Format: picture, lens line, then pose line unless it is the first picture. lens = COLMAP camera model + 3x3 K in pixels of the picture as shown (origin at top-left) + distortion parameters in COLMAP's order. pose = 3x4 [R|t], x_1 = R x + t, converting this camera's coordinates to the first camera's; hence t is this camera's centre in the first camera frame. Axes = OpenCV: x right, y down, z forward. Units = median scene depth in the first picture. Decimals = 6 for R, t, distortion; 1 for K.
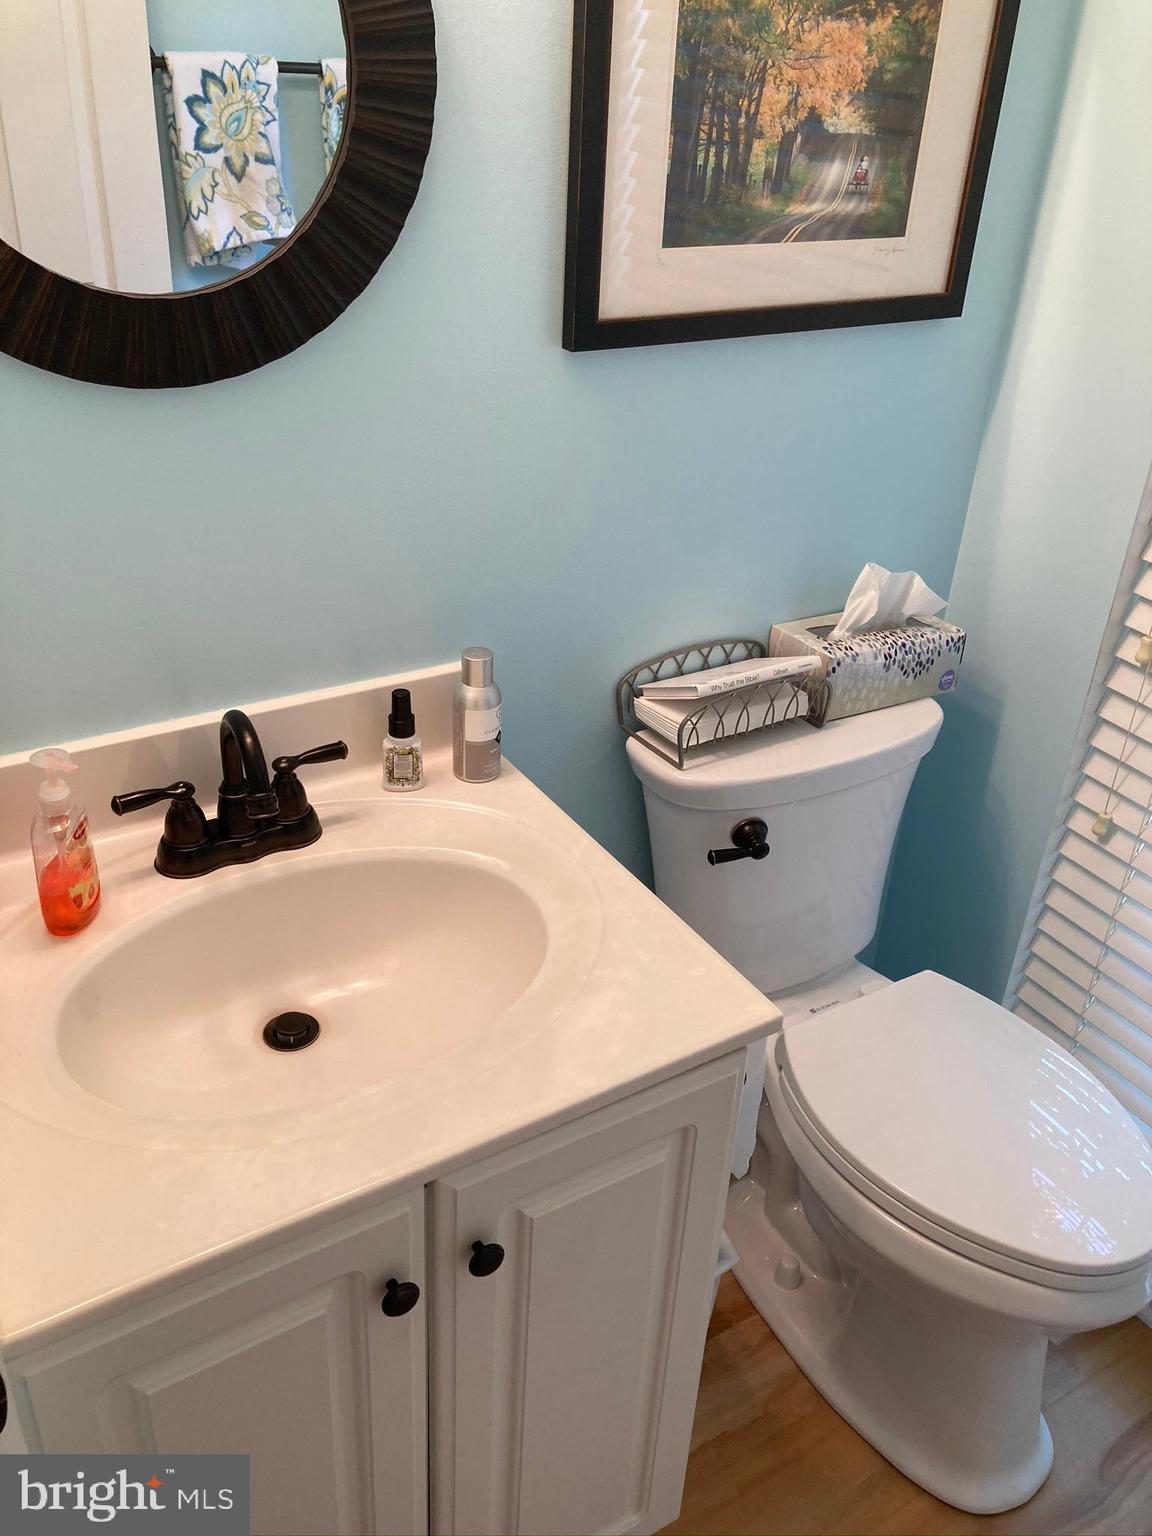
lens RADIAL K [[1266.0, 0, 573.6], [0, 1266.0, 756.8], [0, 0, 1]] dist [0.039050, -0.044089]
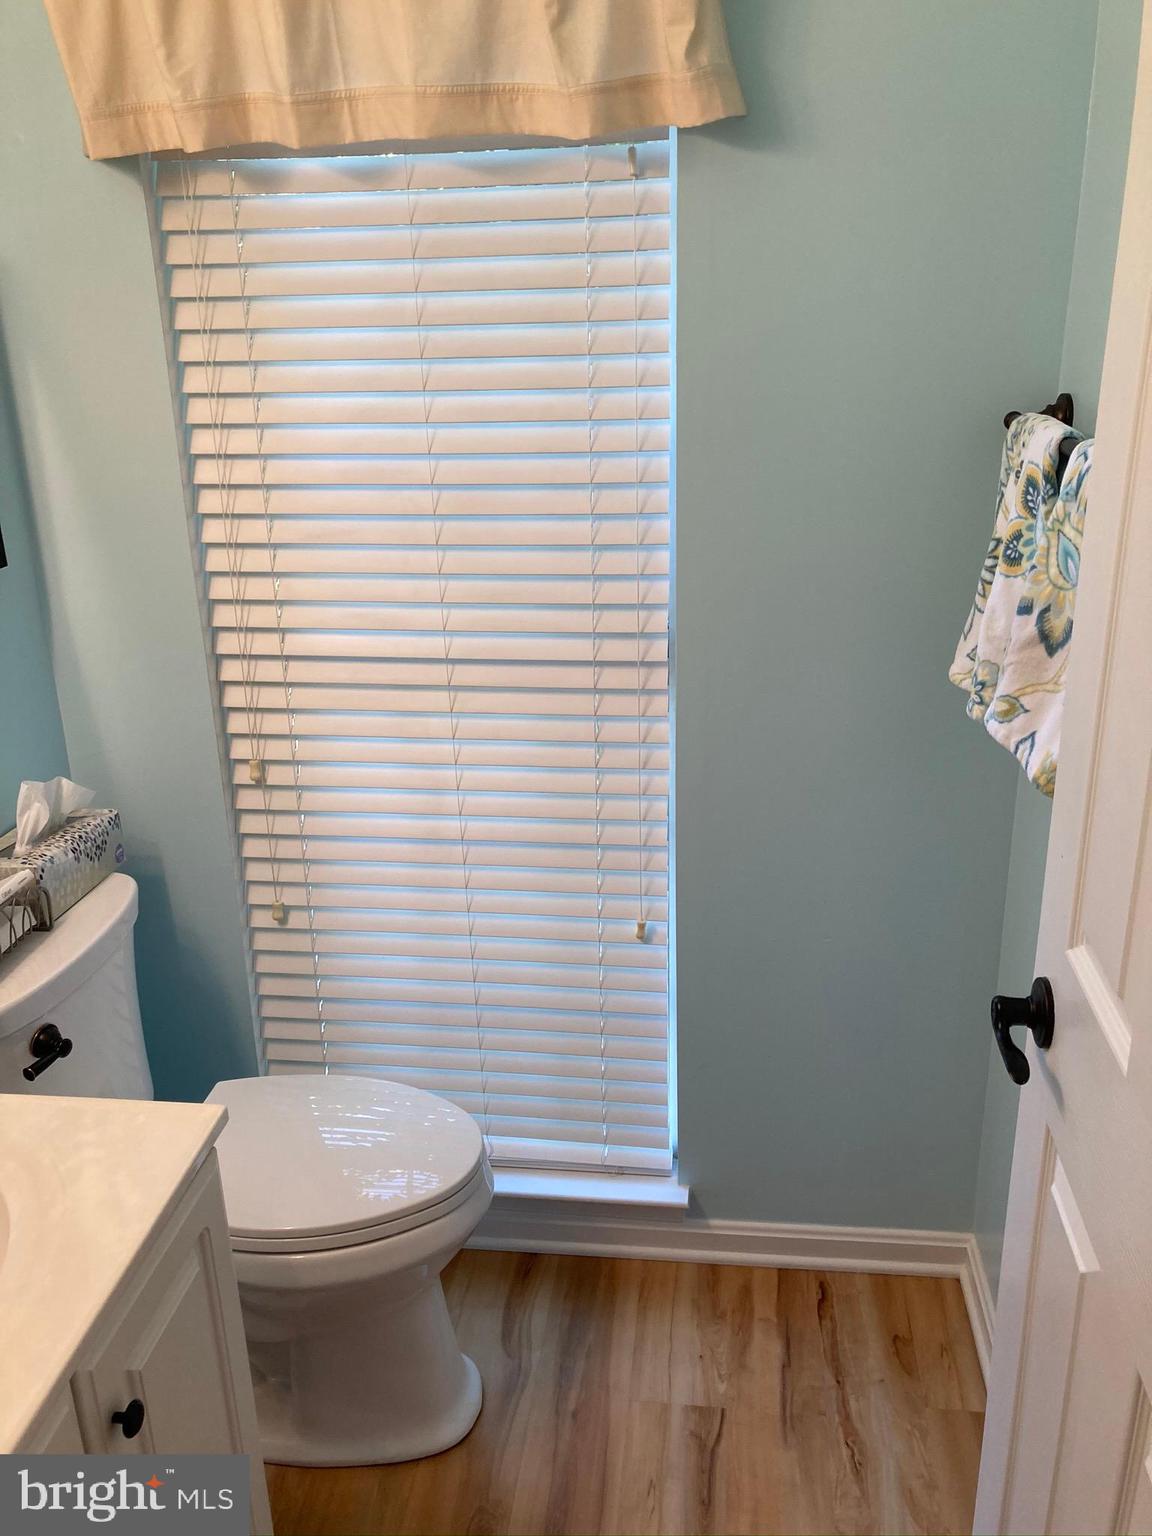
lens RADIAL K [[1266.0, 0, 578.3], [0, 1266.0, 771.1], [0, 0, 1]] dist [0.039050, -0.044089]
pose [[0.619672, -0.330104, 0.712067, -0.258697], [0.431631, 0.901067, 0.042098, 0.004206], [-0.655517, 0.281263, 0.700849, -0.116647]]
